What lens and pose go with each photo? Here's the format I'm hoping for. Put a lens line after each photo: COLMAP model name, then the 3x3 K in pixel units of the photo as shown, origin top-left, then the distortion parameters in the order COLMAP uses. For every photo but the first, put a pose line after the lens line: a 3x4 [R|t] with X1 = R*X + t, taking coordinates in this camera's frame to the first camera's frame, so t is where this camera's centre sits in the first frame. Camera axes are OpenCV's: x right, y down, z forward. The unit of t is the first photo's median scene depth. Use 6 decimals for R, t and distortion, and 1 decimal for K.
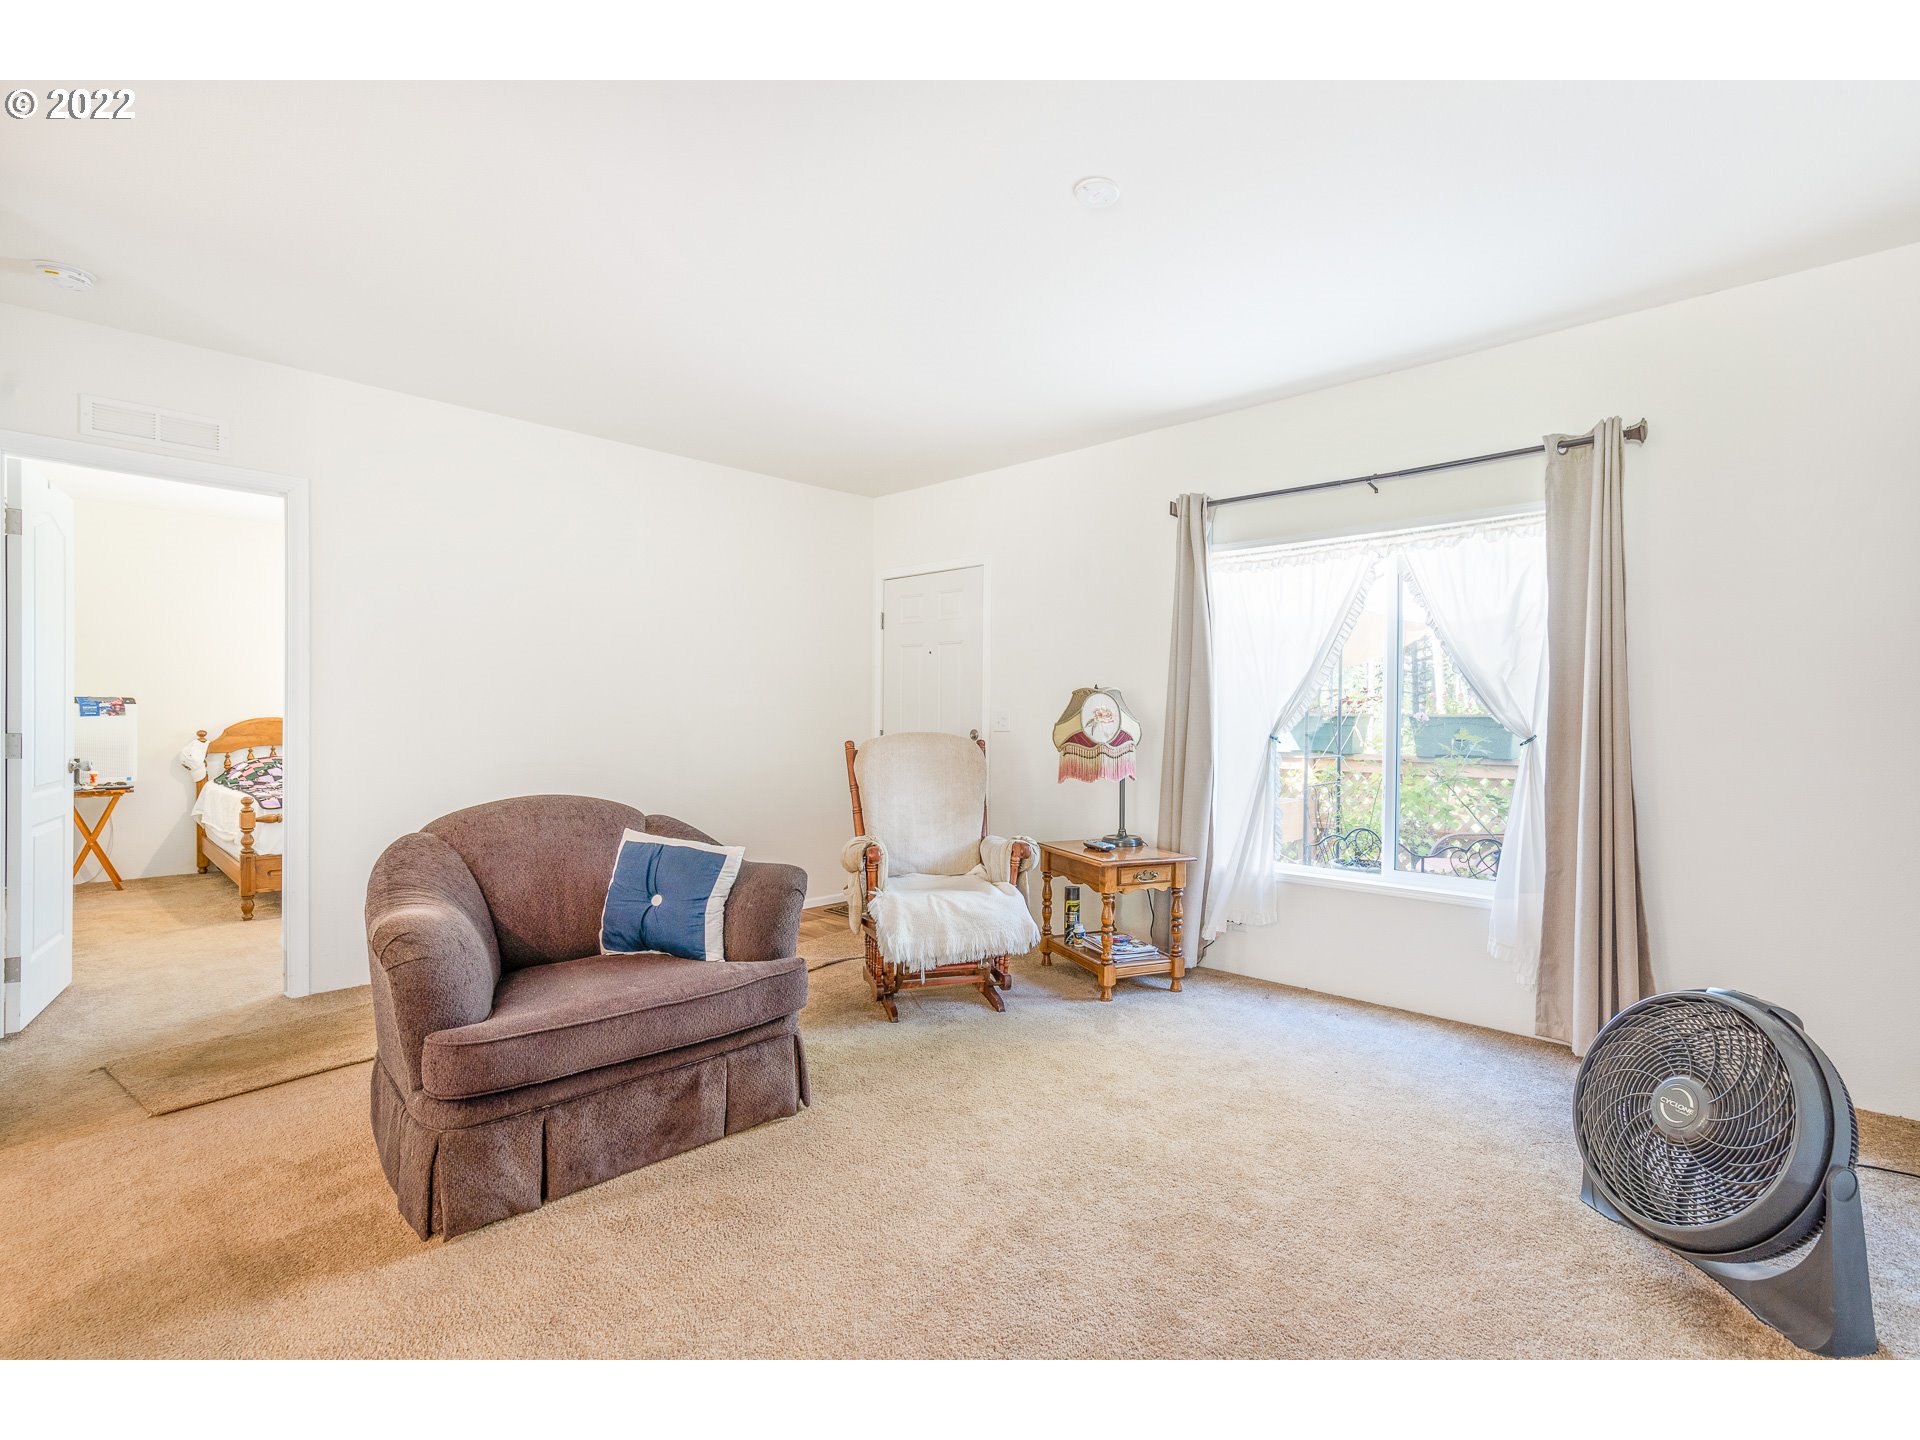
lens RADIAL K [[877.2, 0, 963.9], [0, 877.2, 723.2], [0, 0, 1]] dist [-0.004644, 0.000966]
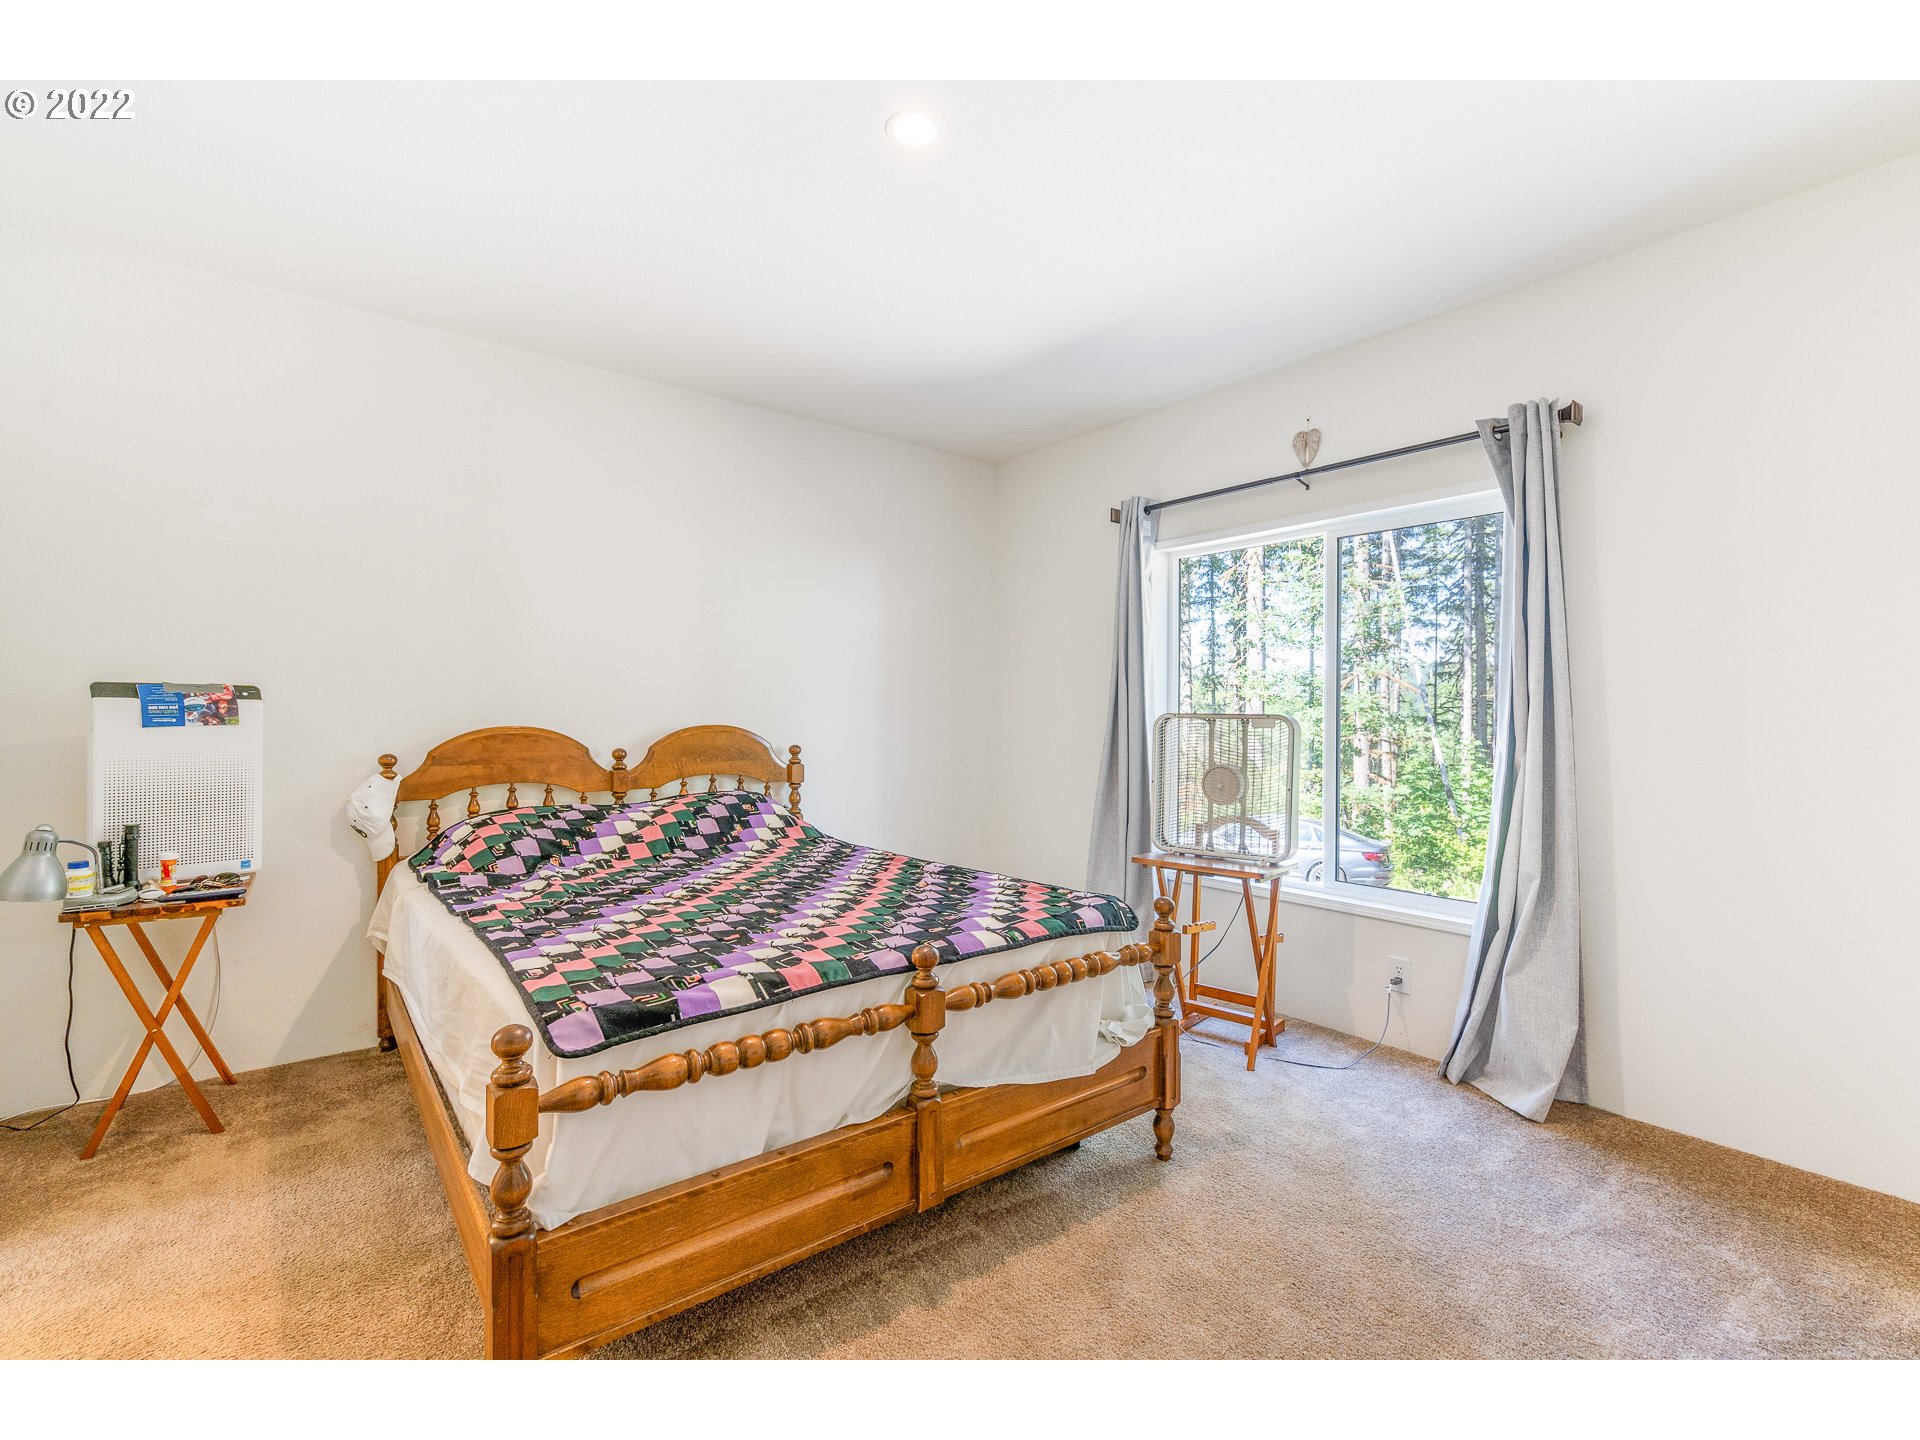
lens RADIAL K [[994.2, 0, 960.0], [0, 994.2, 720.0], [0, 0, 1]] dist [-0.001006, 0.000439]
pose [[0.979204, -0.001202, -0.202874, -0.486220], [-0.000321, 0.999972, -0.007471, -0.007529], [0.202877, 0.007381, 0.979176, 0.568298]]
